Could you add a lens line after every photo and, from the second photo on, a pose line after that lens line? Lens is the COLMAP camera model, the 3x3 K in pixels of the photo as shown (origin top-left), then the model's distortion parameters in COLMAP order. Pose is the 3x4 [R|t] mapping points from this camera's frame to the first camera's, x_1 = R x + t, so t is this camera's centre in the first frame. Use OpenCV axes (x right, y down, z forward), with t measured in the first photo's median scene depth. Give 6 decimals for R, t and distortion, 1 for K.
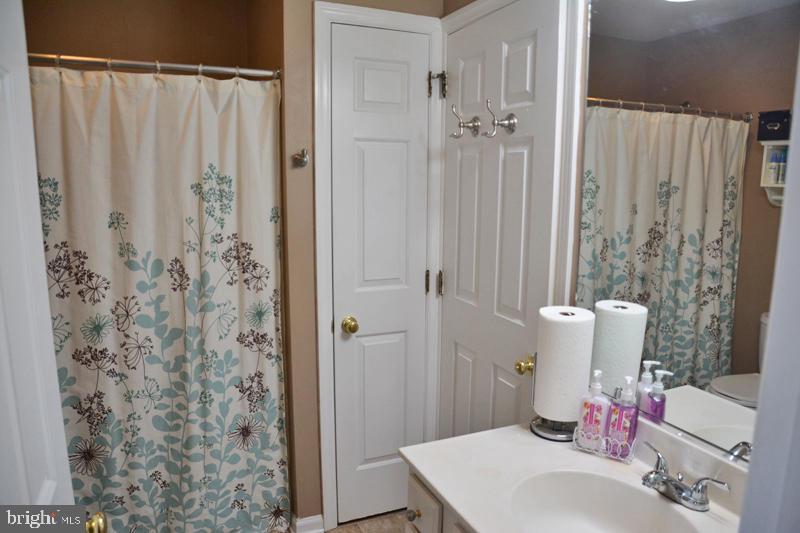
lens RADIAL K [[566.3, 0, 395.6], [0, 566.3, 280.7], [0, 0, 1]] dist [-0.133251, 0.078496]
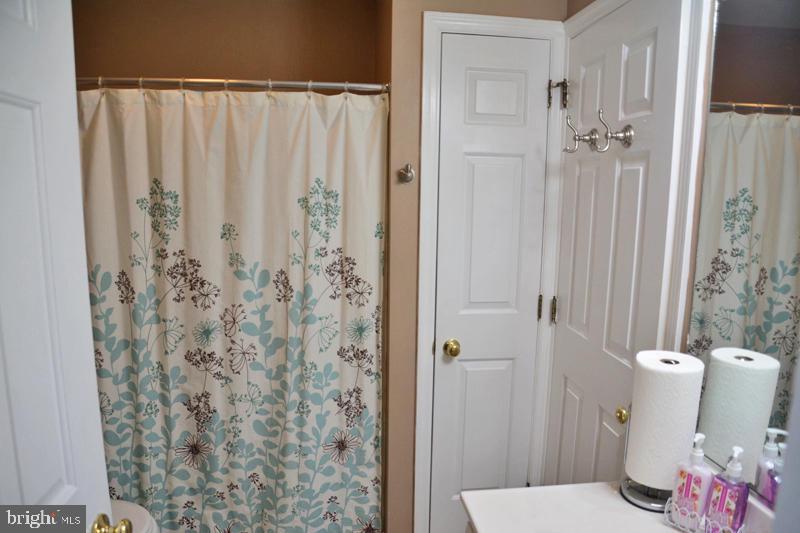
lens RADIAL K [[566.3, 0, 395.6], [0, 566.3, 280.7], [0, 0, 1]] dist [-0.133251, 0.078496]
pose [[0.957275, 0.051893, -0.284484, 0.102040], [-0.056534, 0.998368, -0.008120, -0.023621], [0.283598, 0.023856, 0.958646, 0.061626]]
